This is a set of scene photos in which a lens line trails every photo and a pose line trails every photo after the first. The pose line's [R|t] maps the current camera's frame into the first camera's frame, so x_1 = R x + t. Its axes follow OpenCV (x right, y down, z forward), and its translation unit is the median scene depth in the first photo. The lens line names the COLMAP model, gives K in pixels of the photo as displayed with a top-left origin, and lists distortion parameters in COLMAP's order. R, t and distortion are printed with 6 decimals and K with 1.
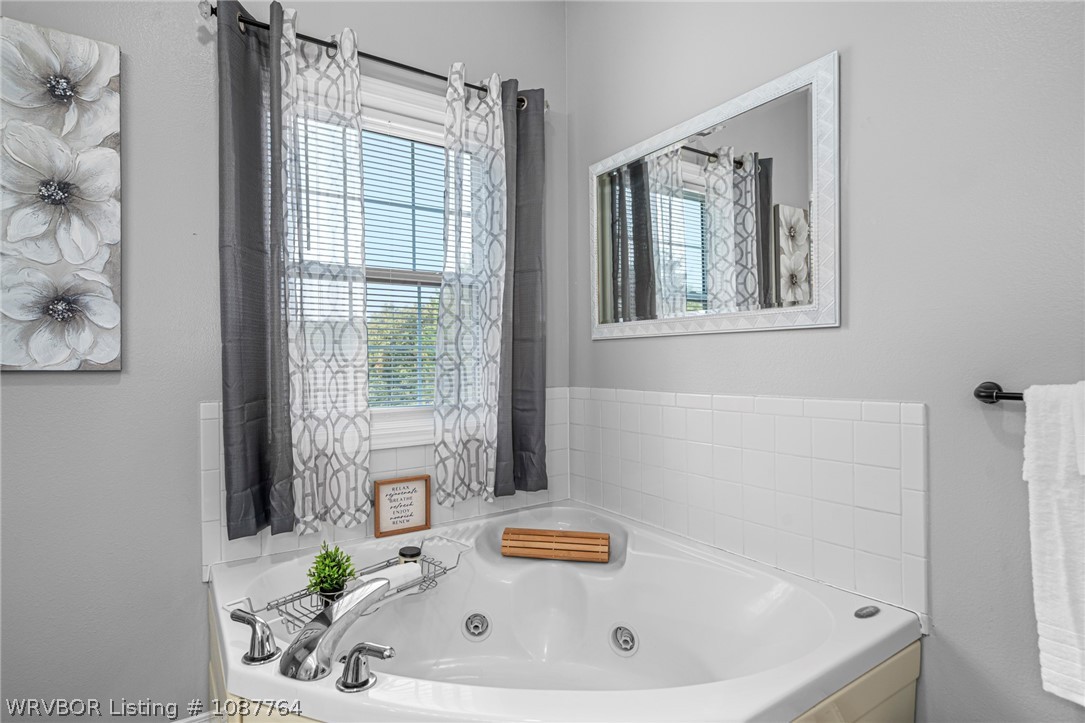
lens RADIAL K [[564.4, 0, 542.5], [0, 564.4, 361.5], [0, 0, 1]] dist [0.000385, 0.000328]
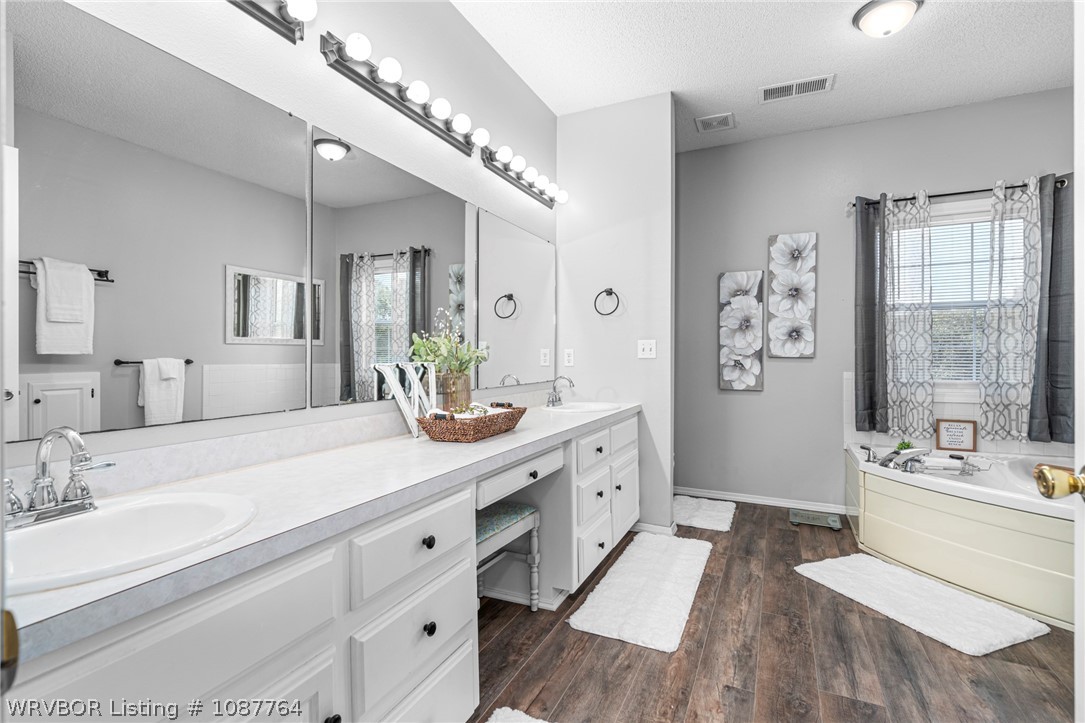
lens RADIAL K [[495.5, 0, 542.5], [0, 495.5, 361.5], [0, 0, 1]] dist [0.001308, -0.000194]
pose [[0.509661, 0.018962, -0.860166, 0.493076], [-0.006822, 0.999815, 0.017998, 0.001918], [0.860348, -0.003305, 0.509696, -1.058688]]
